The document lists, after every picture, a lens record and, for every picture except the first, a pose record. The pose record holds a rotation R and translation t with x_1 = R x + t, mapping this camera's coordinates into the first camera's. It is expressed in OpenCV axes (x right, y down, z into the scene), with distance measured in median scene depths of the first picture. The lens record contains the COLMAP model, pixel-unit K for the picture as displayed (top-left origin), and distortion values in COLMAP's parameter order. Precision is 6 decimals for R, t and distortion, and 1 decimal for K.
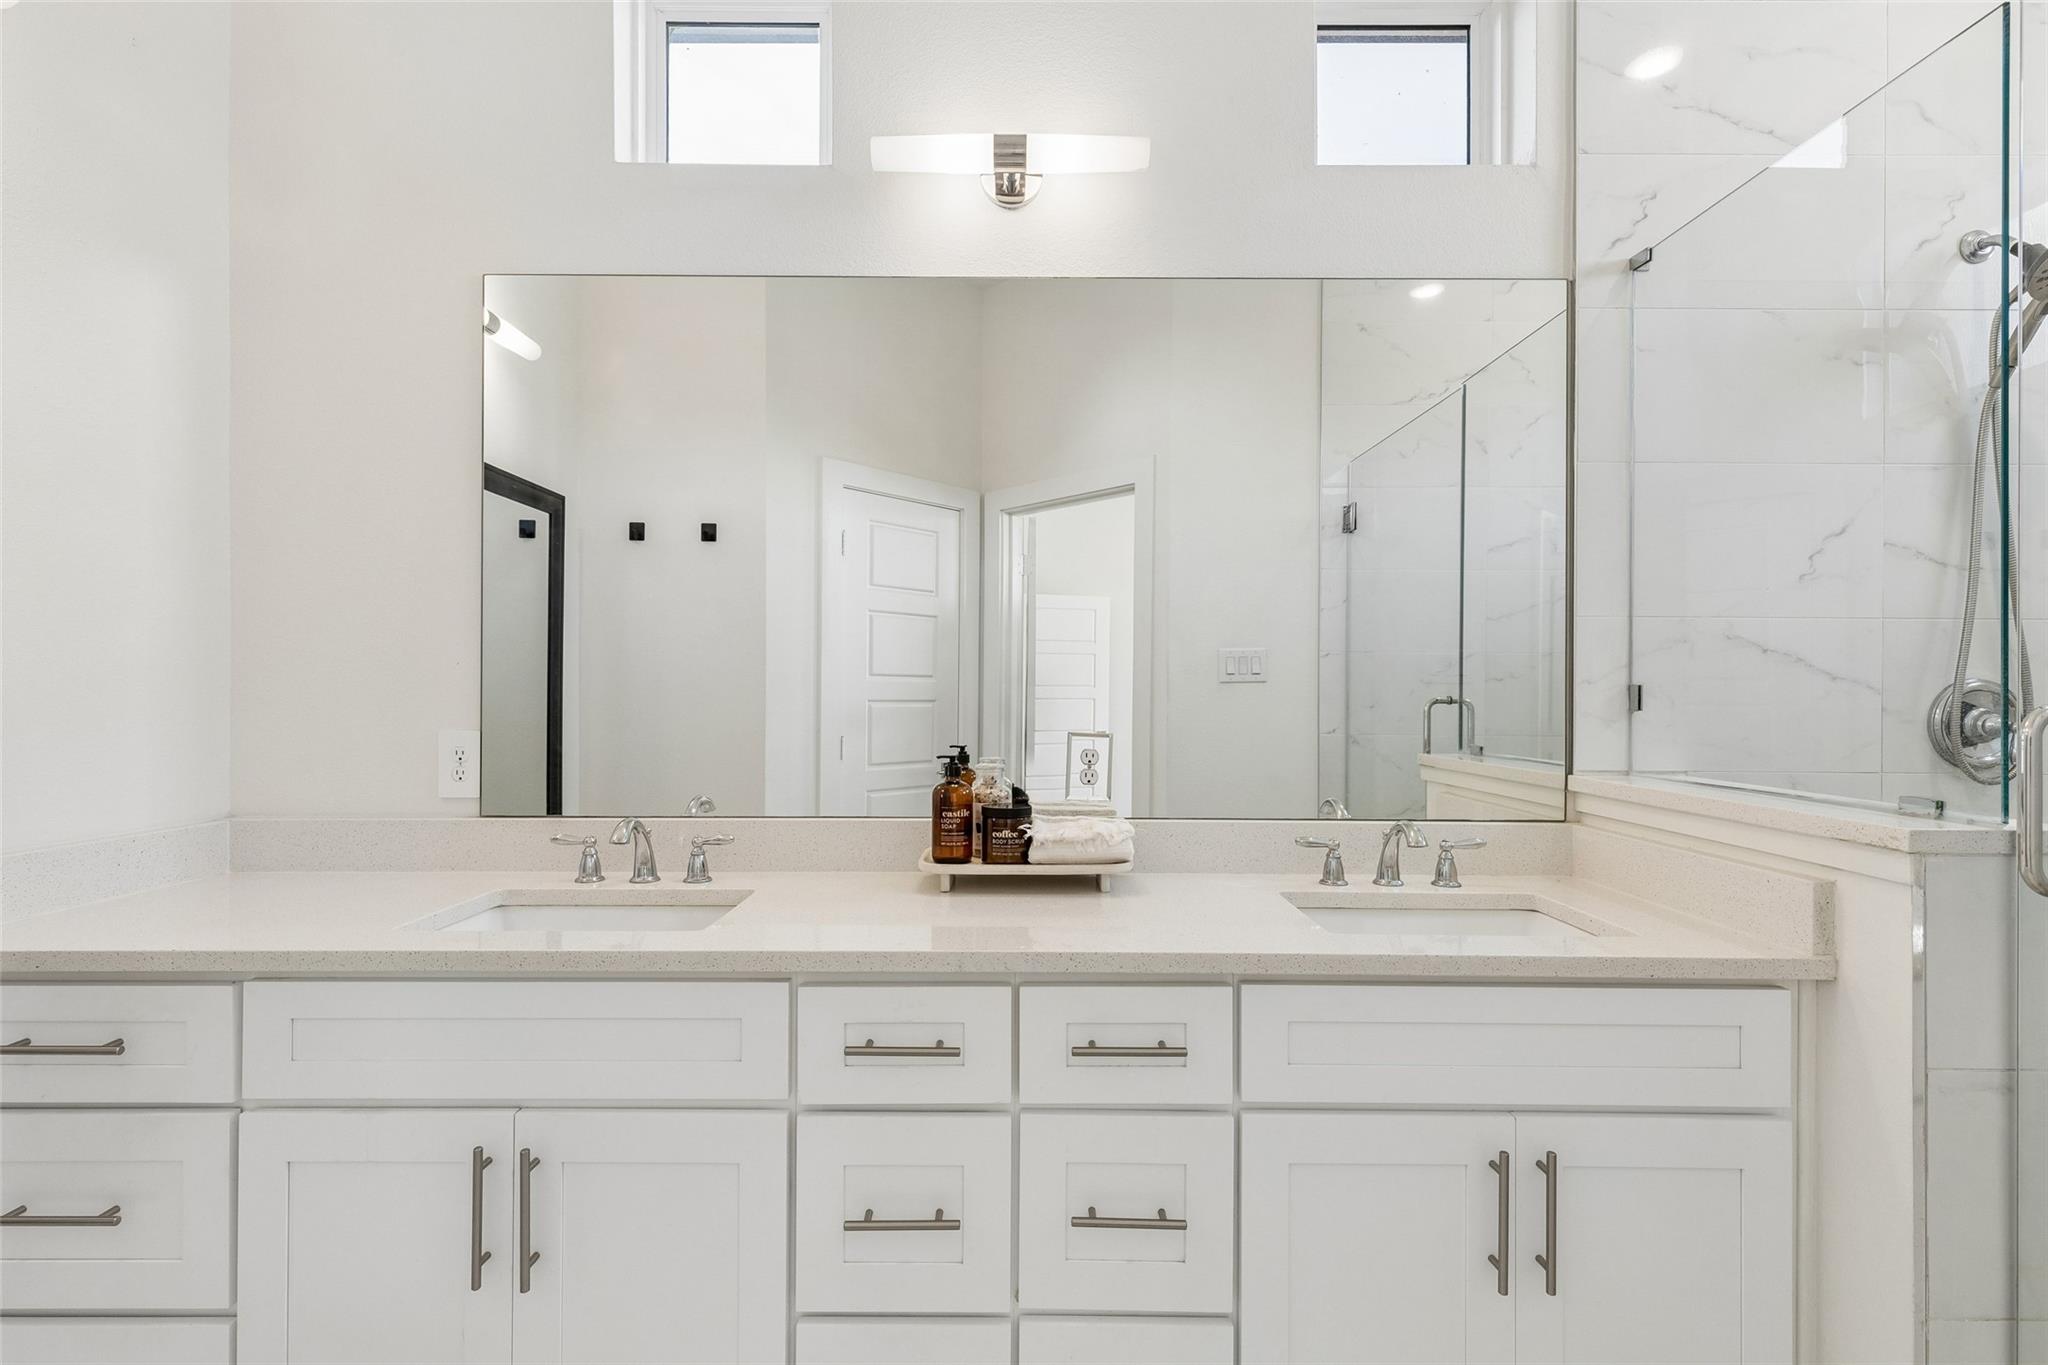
lens RADIAL K [[924.3, 0, 1029.6], [0, 924.3, 688.9], [0, 0, 1]] dist [0.005180, -0.000190]
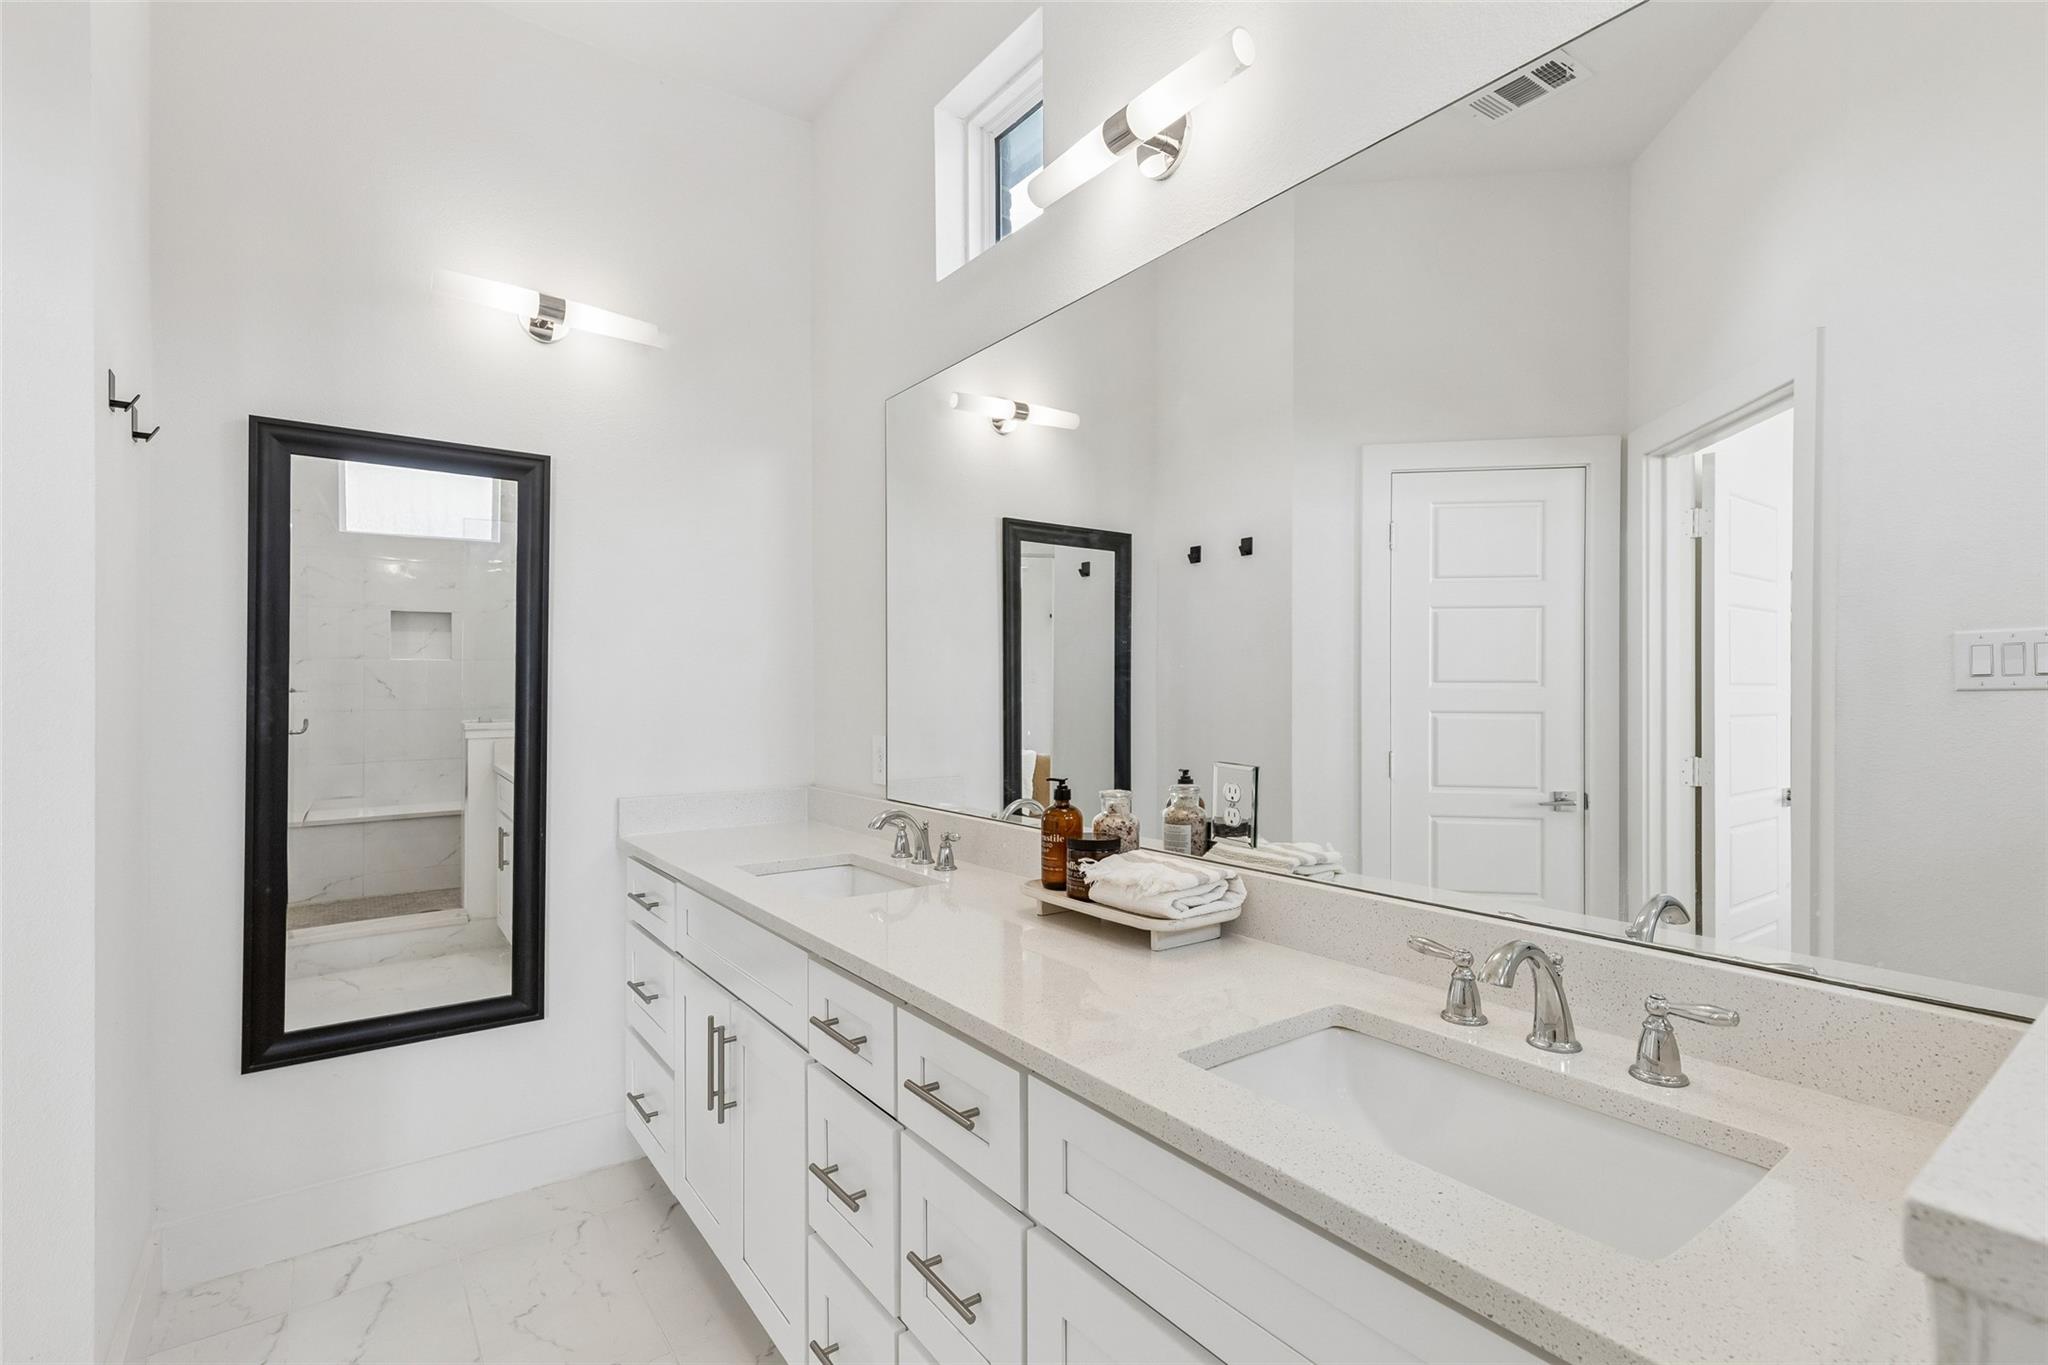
lens RADIAL K [[954.0, 0, 1032.7], [0, 954.0, 689.0], [0, 0, 1]] dist [0.001020, -0.000178]
pose [[0.579856, -0.006954, -0.814690, 0.636801], [0.009213, 0.999956, -0.001978, -0.021026], [0.814667, -0.006358, 0.579894, 0.336020]]
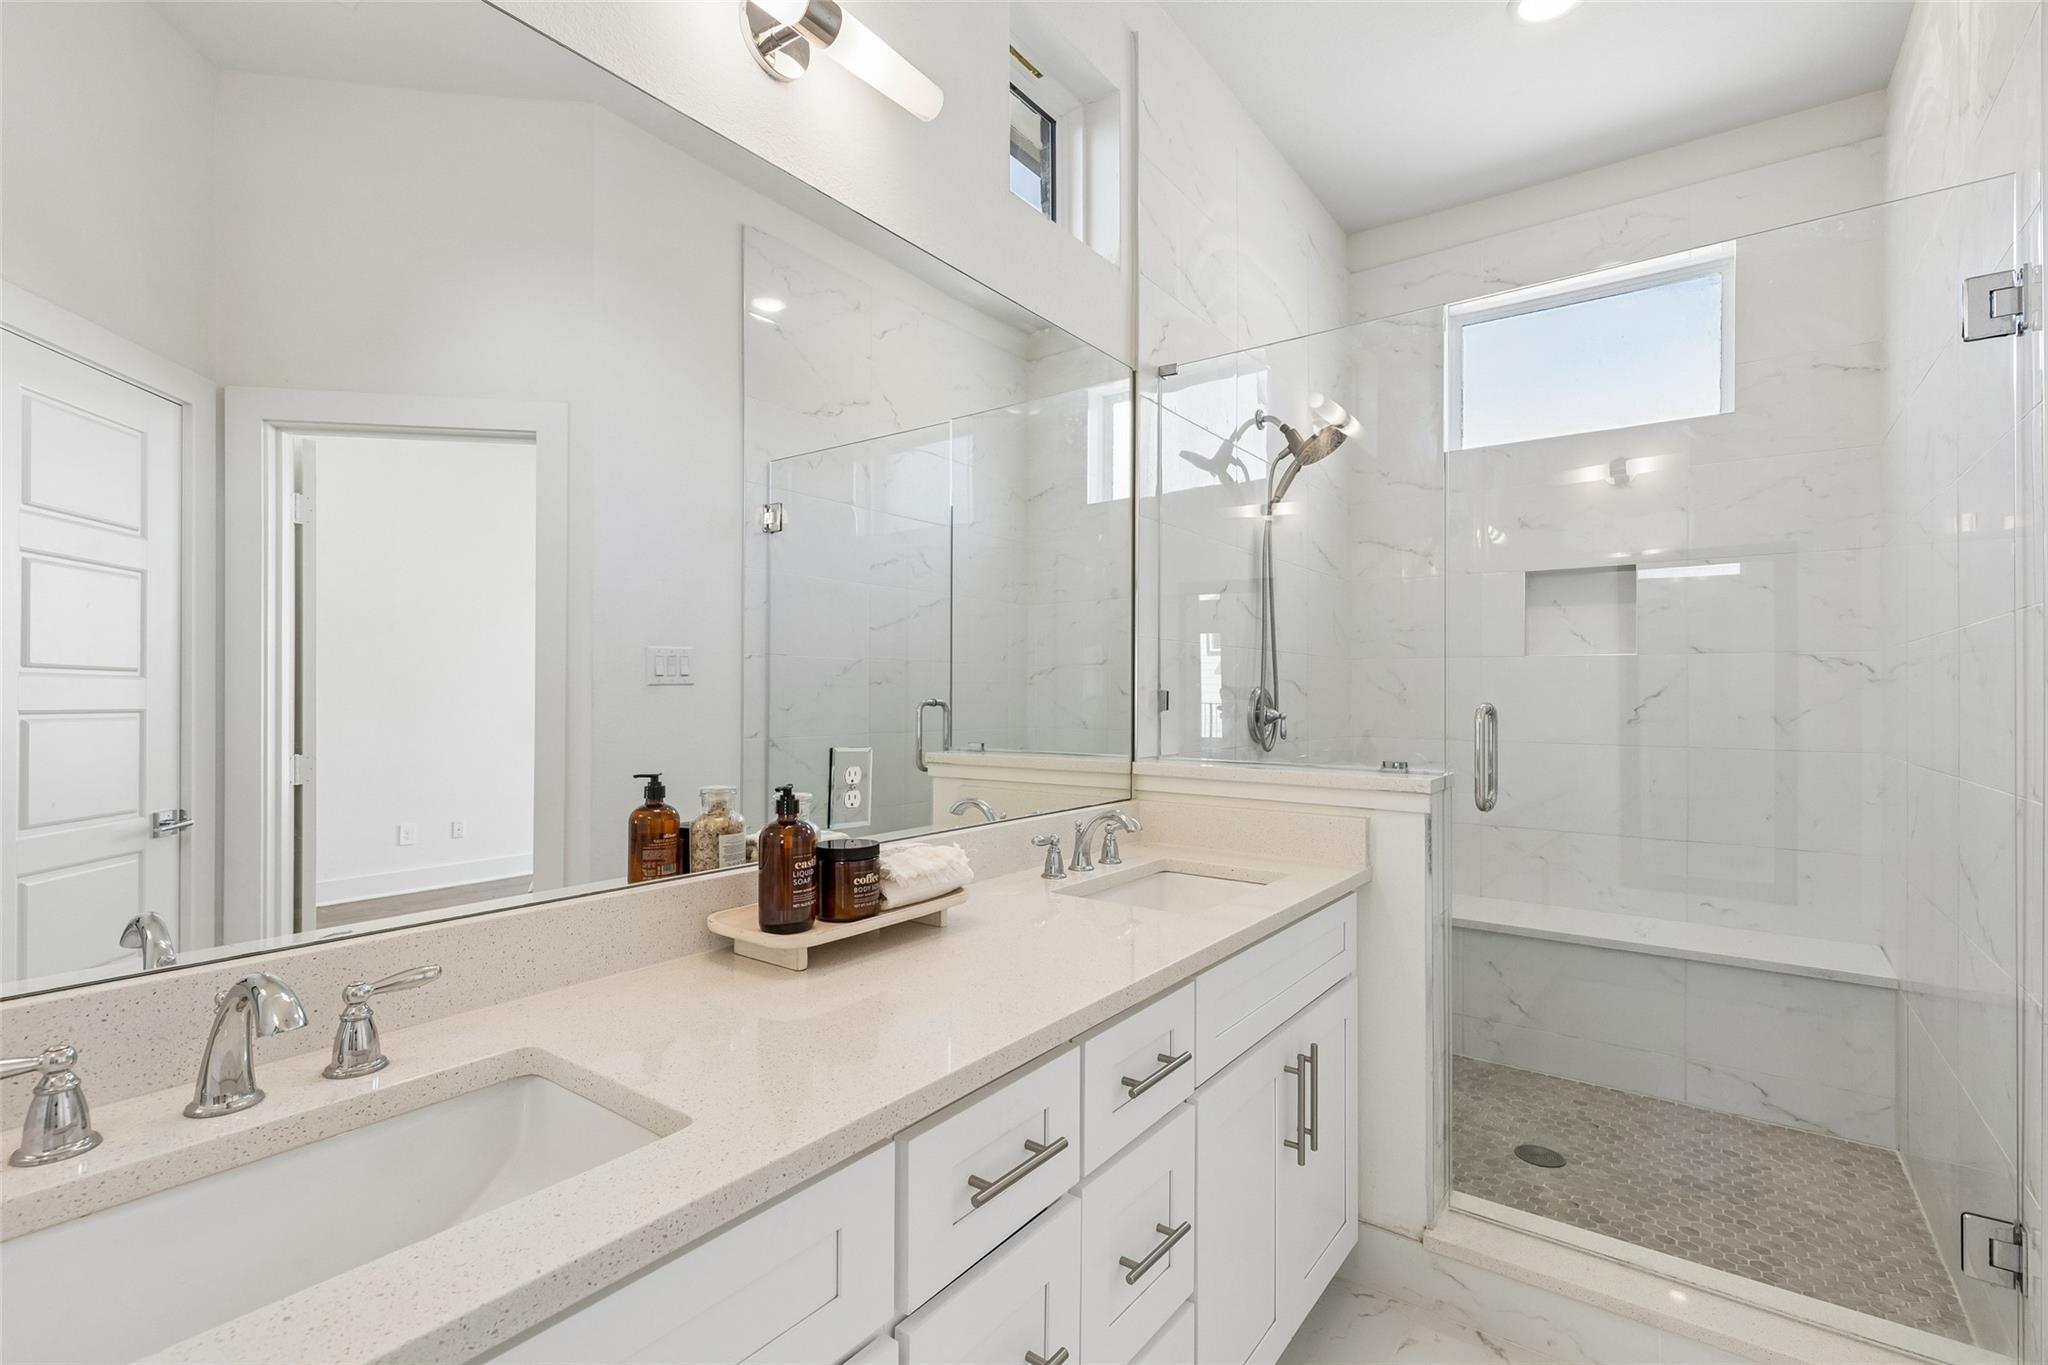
lens RADIAL K [[924.3, 0, 1029.6], [0, 924.3, 688.9], [0, 0, 1]] dist [0.005180, -0.000190]
pose [[0.597528, 0.001830, 0.801846, -0.492135], [-0.002124, 0.999998, -0.000700, -0.005626], [-0.801846, -0.001285, 0.597530, 0.348968]]
